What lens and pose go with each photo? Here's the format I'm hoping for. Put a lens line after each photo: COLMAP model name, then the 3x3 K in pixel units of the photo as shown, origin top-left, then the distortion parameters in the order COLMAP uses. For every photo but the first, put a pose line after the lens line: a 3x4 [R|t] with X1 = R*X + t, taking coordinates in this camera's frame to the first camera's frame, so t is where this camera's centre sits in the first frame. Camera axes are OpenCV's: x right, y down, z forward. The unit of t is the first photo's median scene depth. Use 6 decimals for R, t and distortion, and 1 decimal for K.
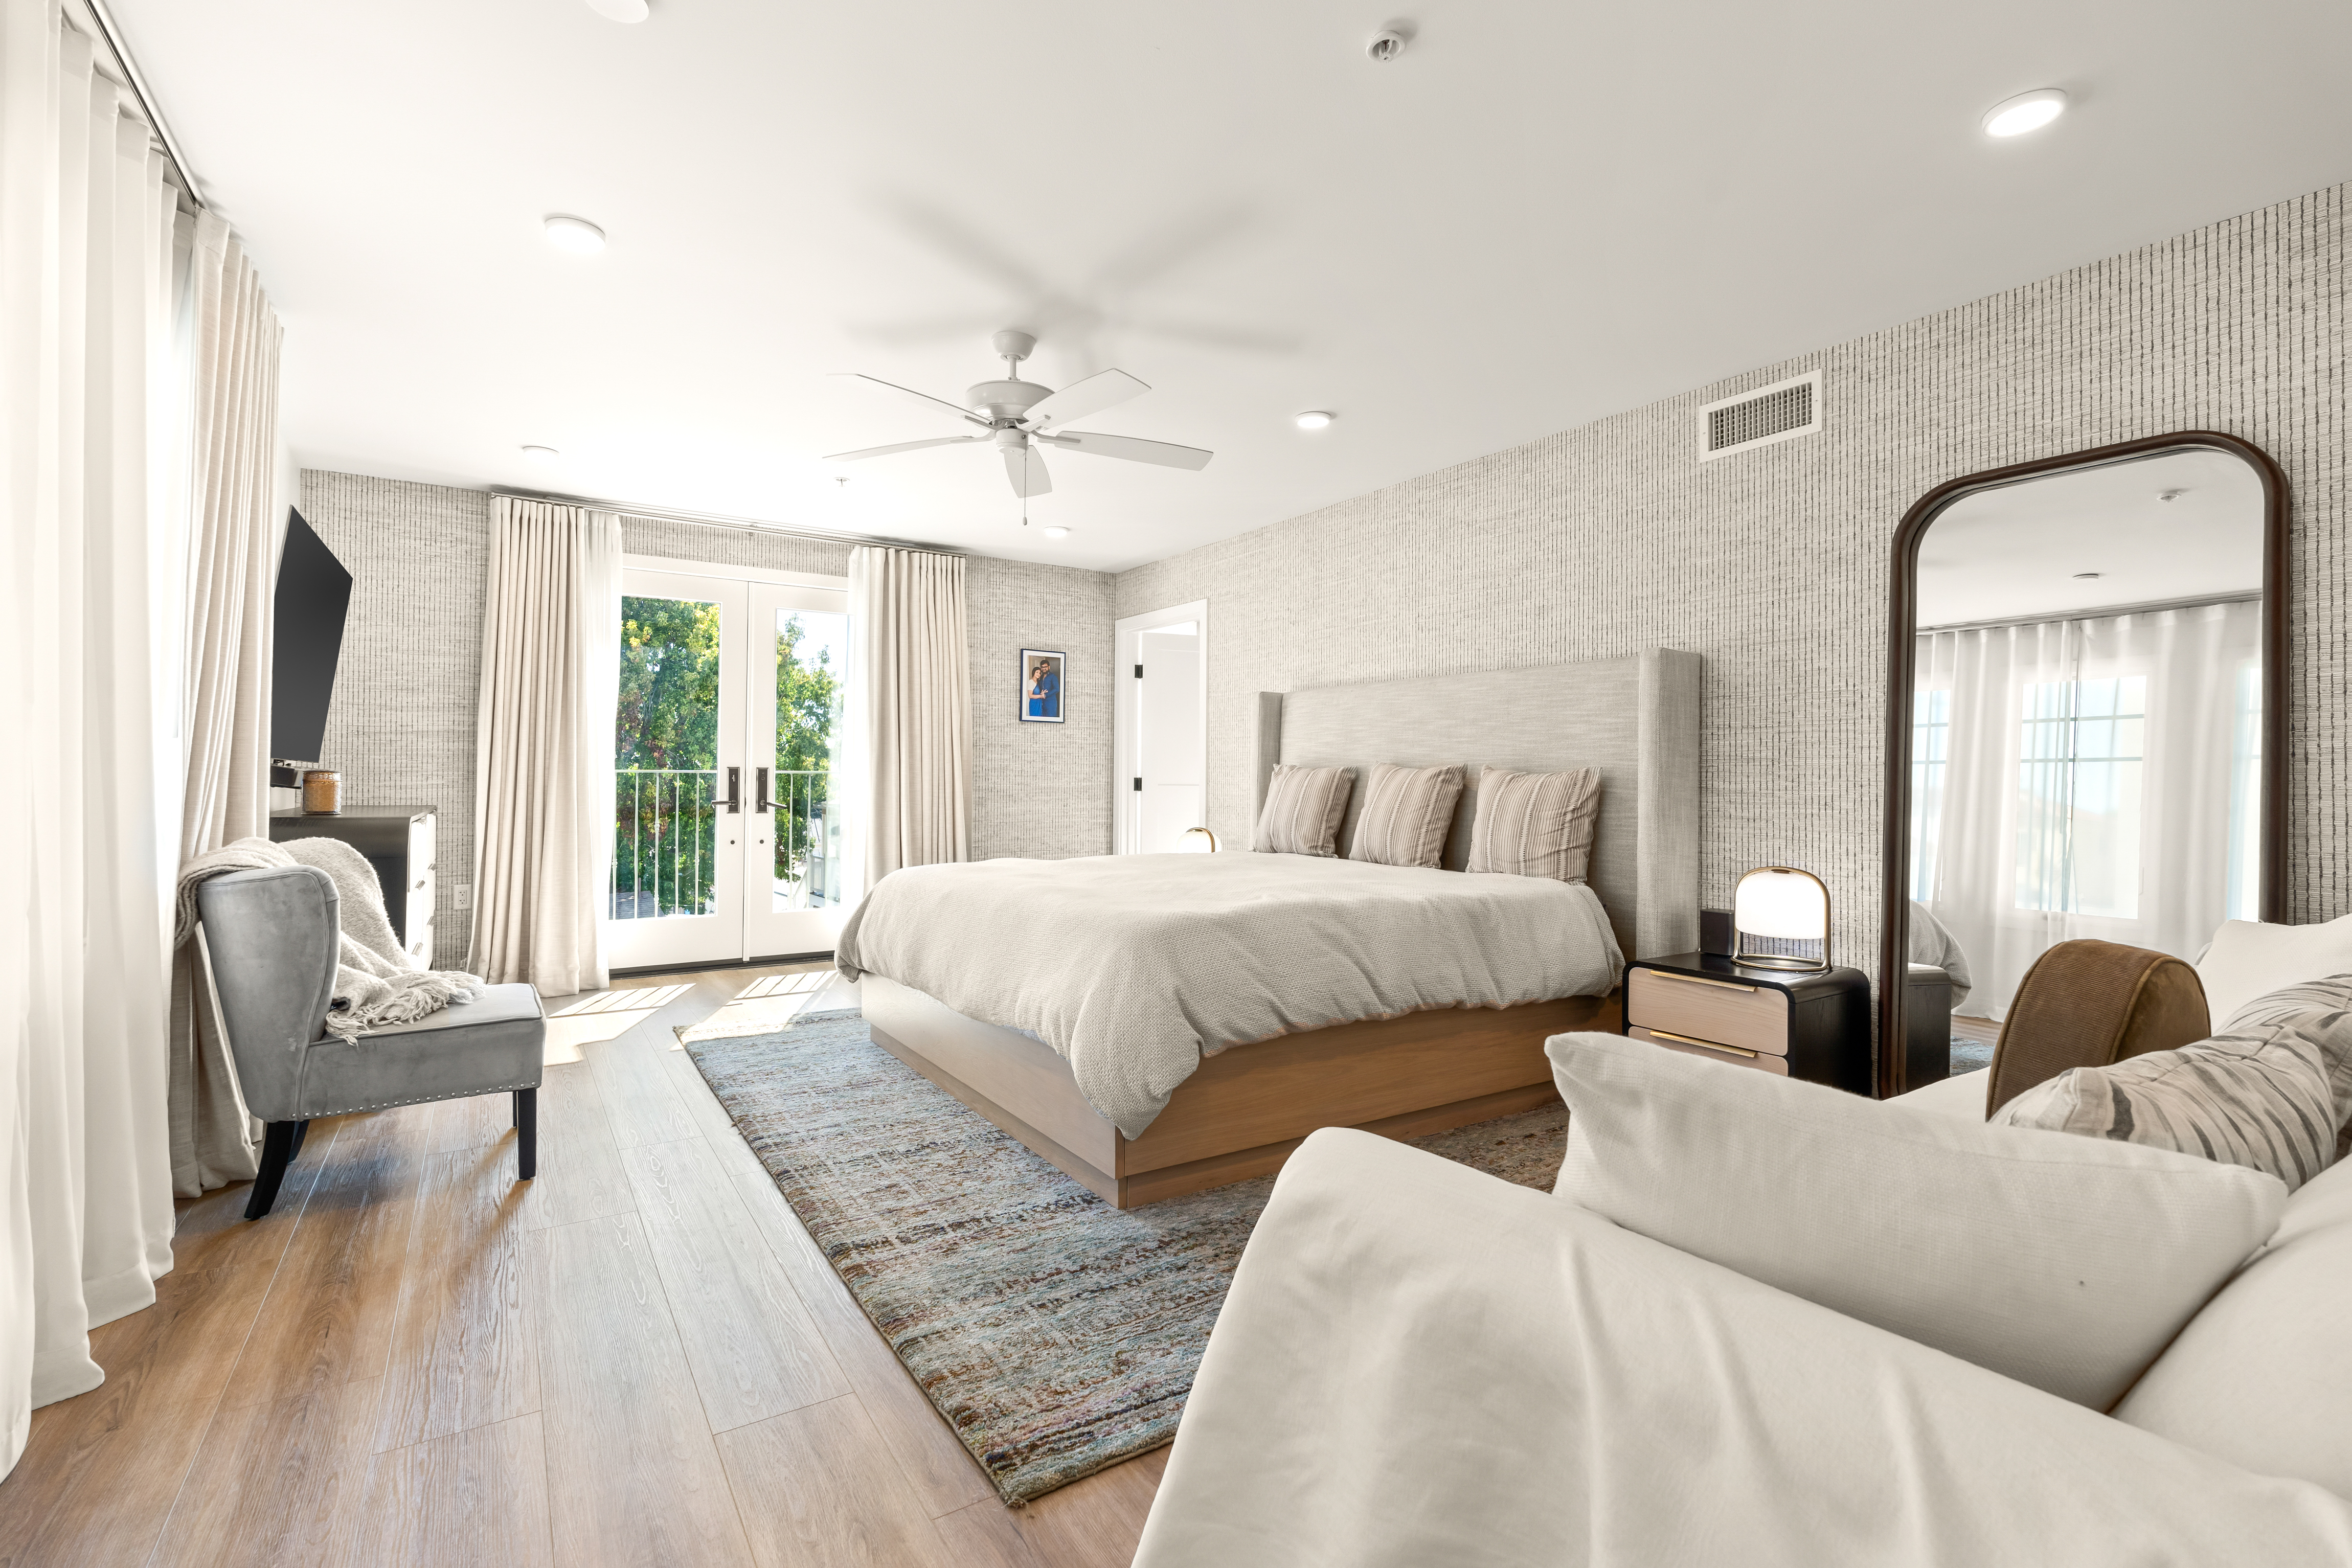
lens RADIAL K [[1028.4, 0, 1172.7], [0, 1028.4, 773.1], [0, 0, 1]] dist [-0.003010, -0.000168]
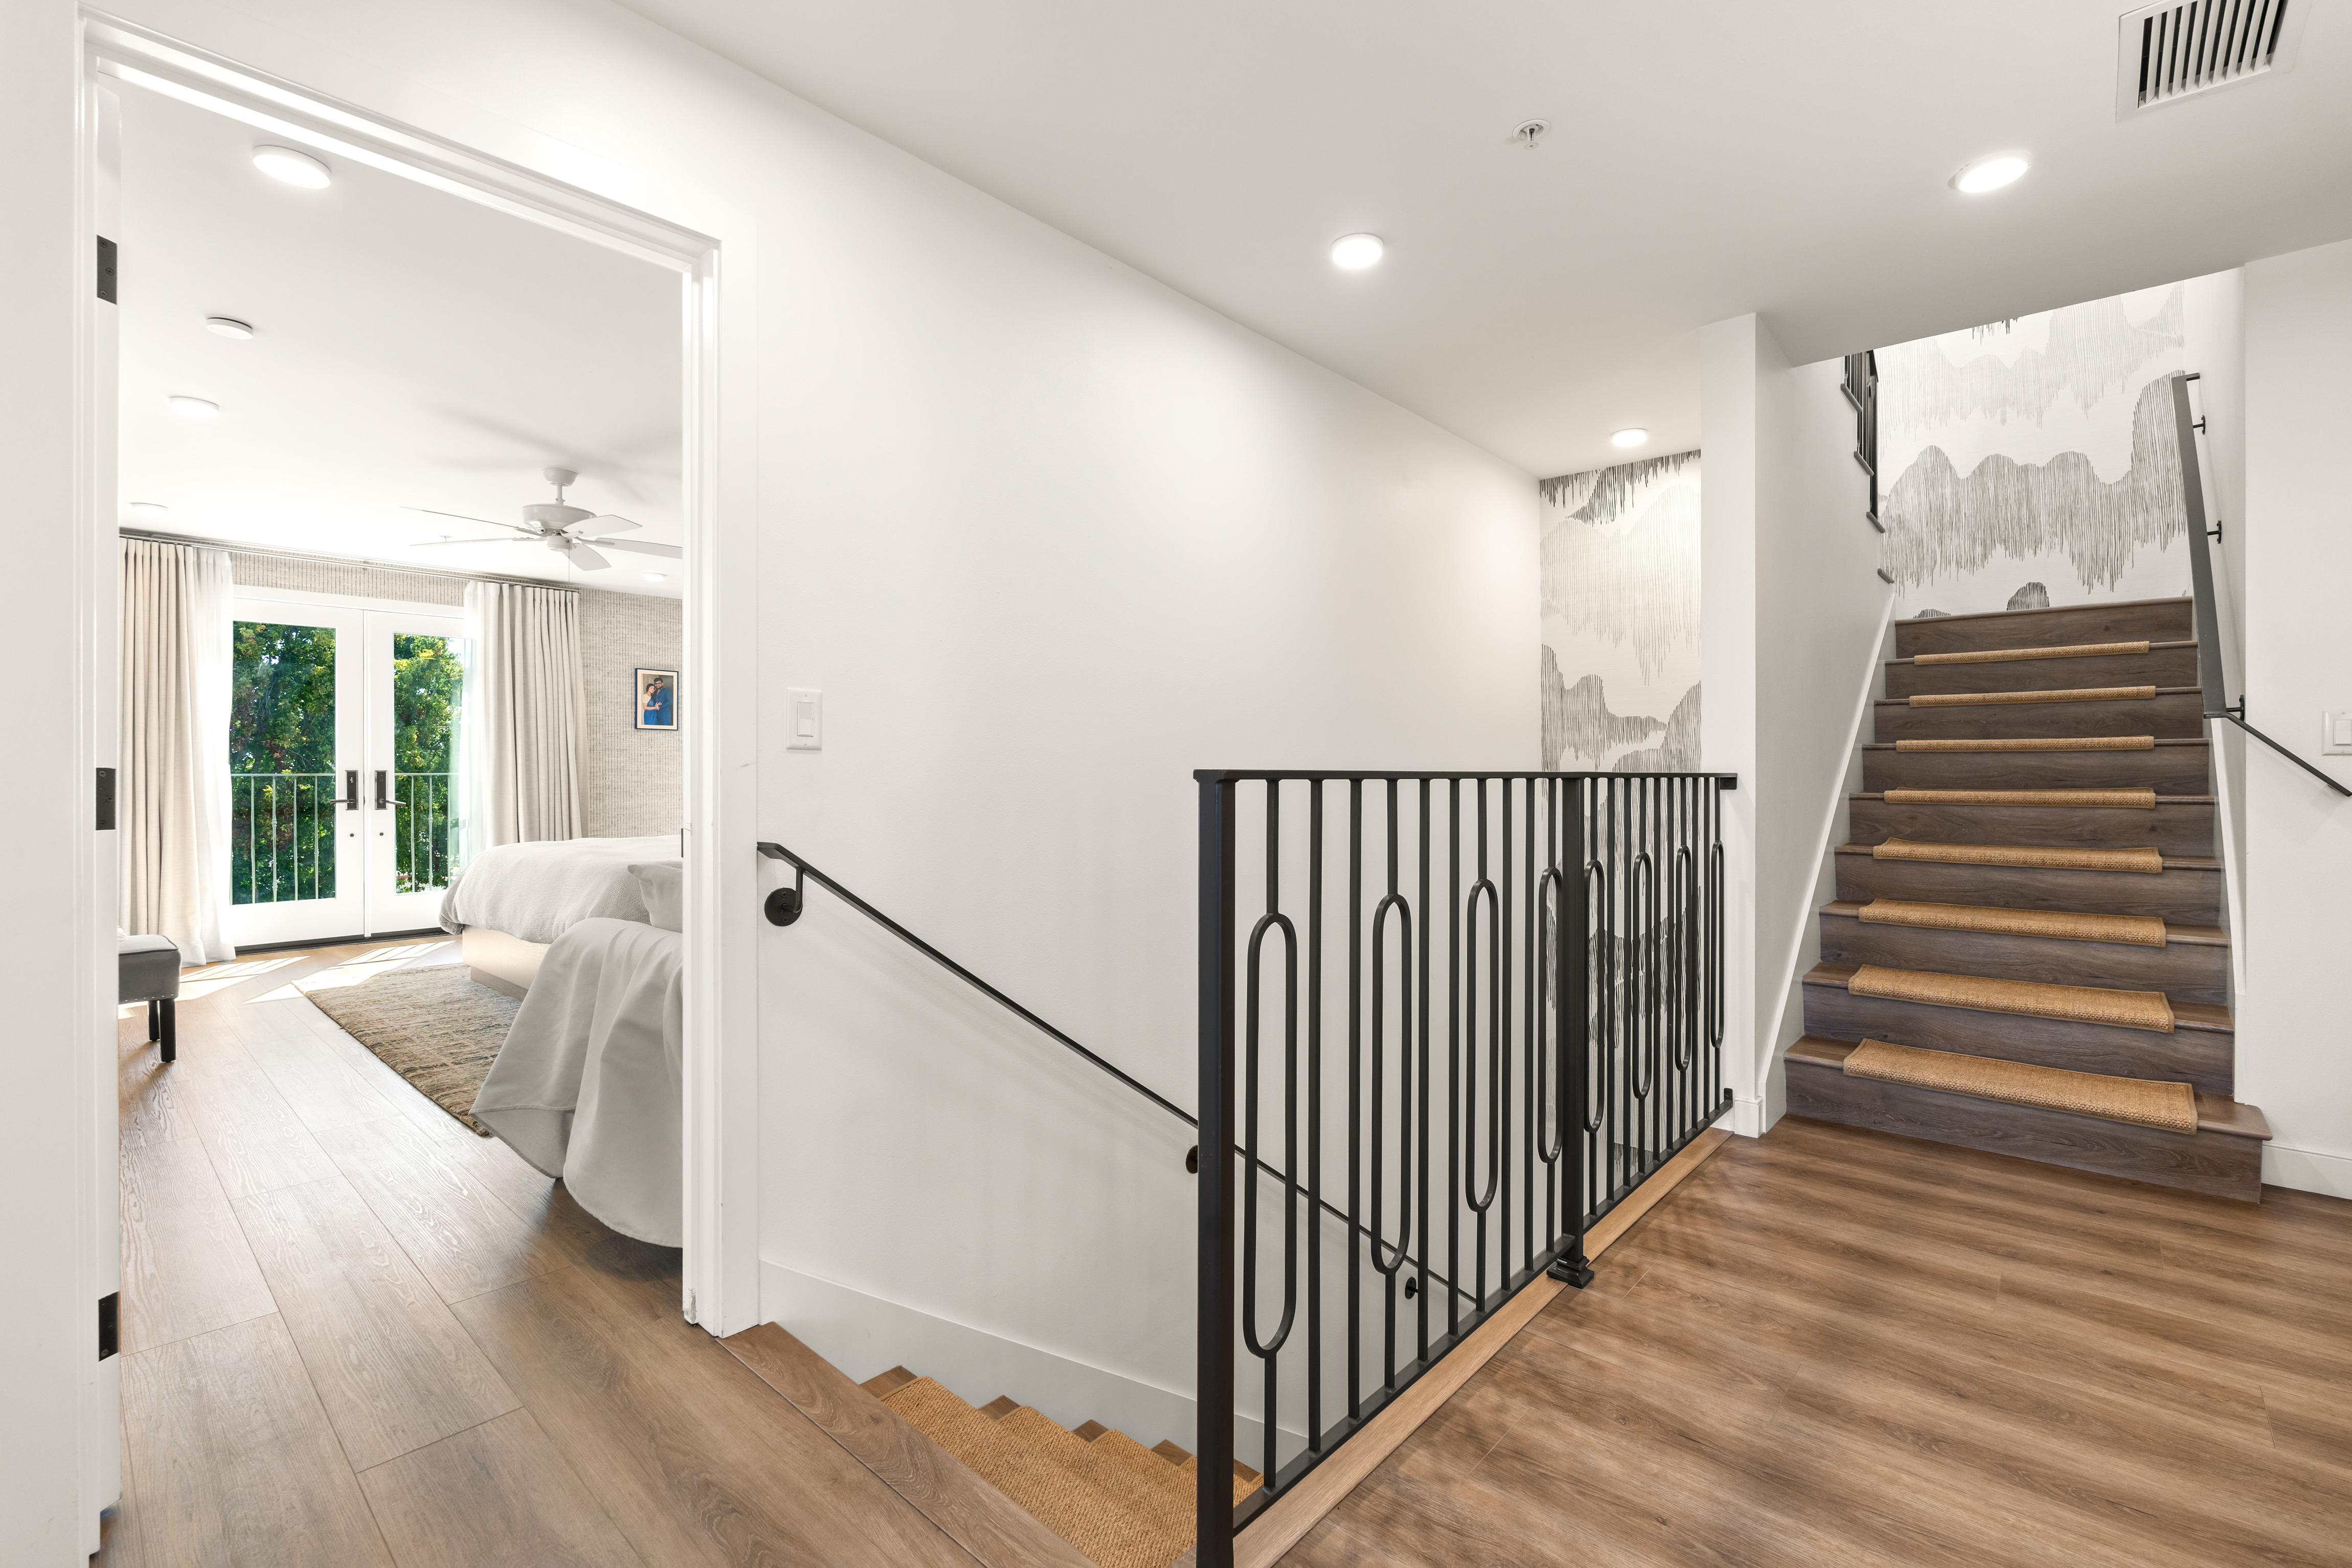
lens RADIAL K [[1025.8, 0, 1175.8], [0, 1025.8, 780.8], [0, 0, 1]] dist [-0.002969, 0.000654]
pose [[0.967867, -0.012831, 0.251136, 0.184336], [0.009471, 0.999849, 0.014583, -0.002398], [-0.251285, -0.011736, 0.967842, -0.356088]]
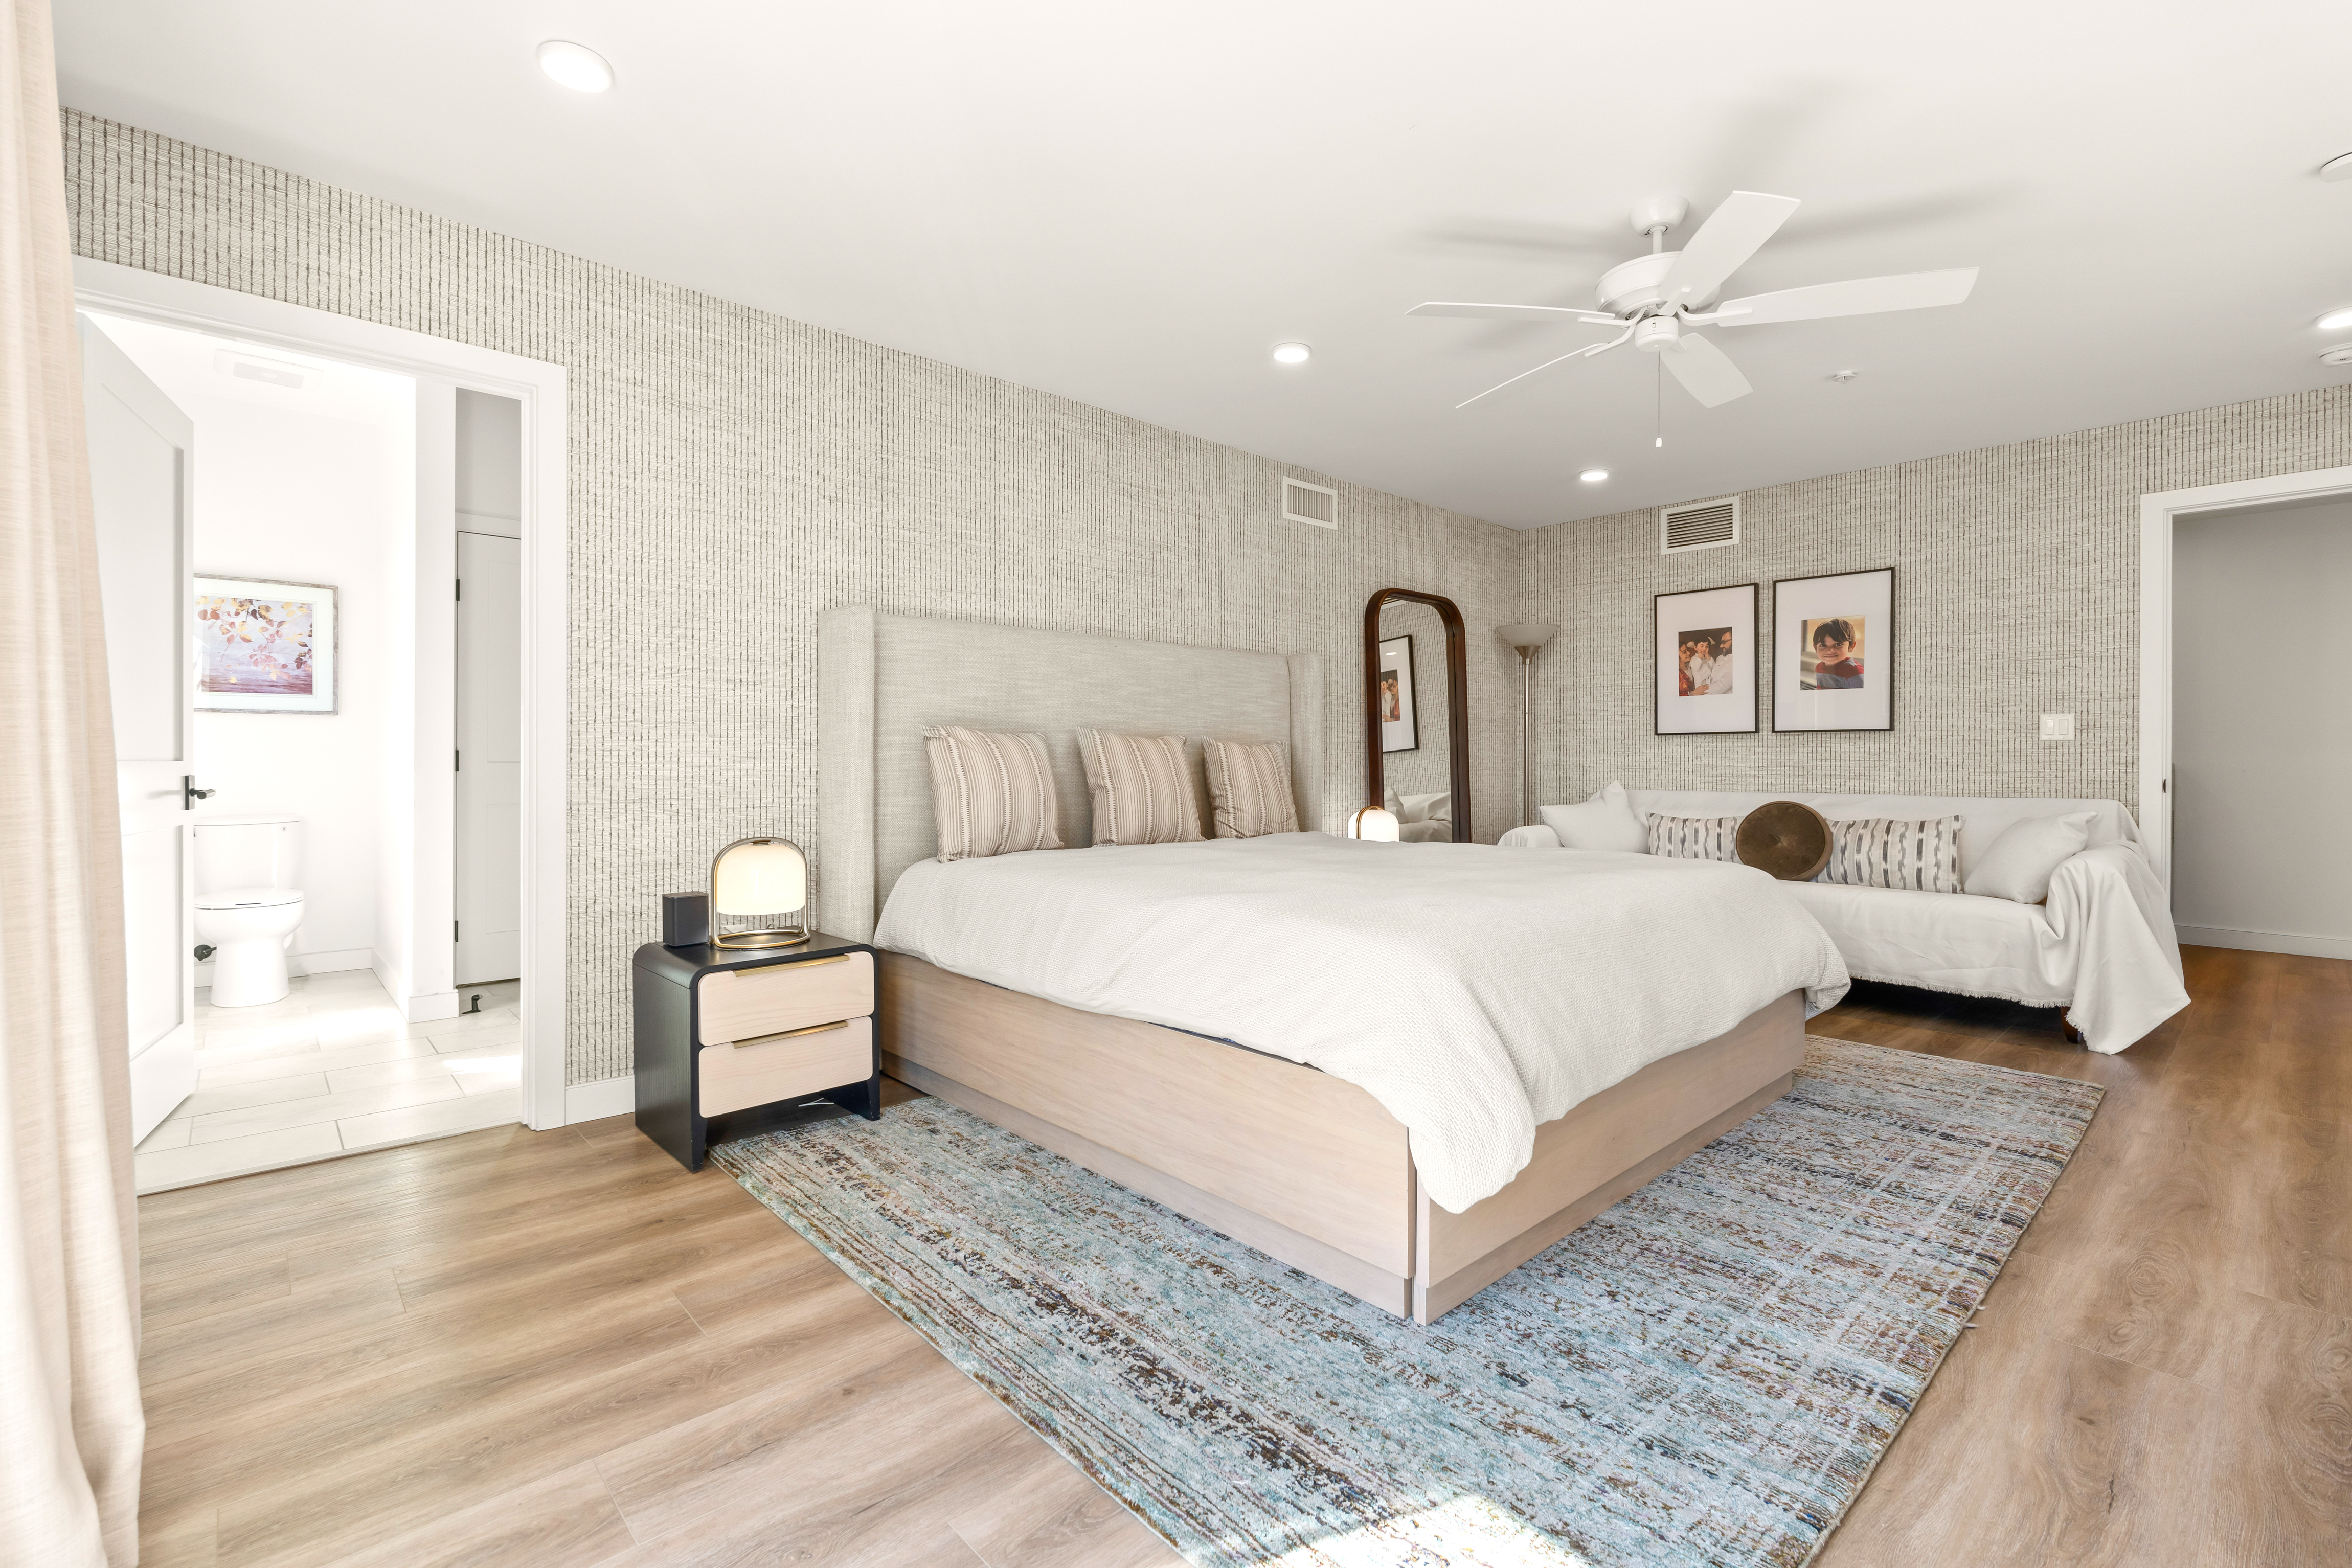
lens RADIAL K [[1028.4, 0, 1172.7], [0, 1028.4, 773.1], [0, 0, 1]] dist [-0.003010, -0.000168]
pose [[-0.146639, -0.016706, 0.989049, -0.531390], [-0.007706, 0.999846, 0.015746, 0.010008], [-0.989160, -0.005313, -0.146745, 0.872661]]
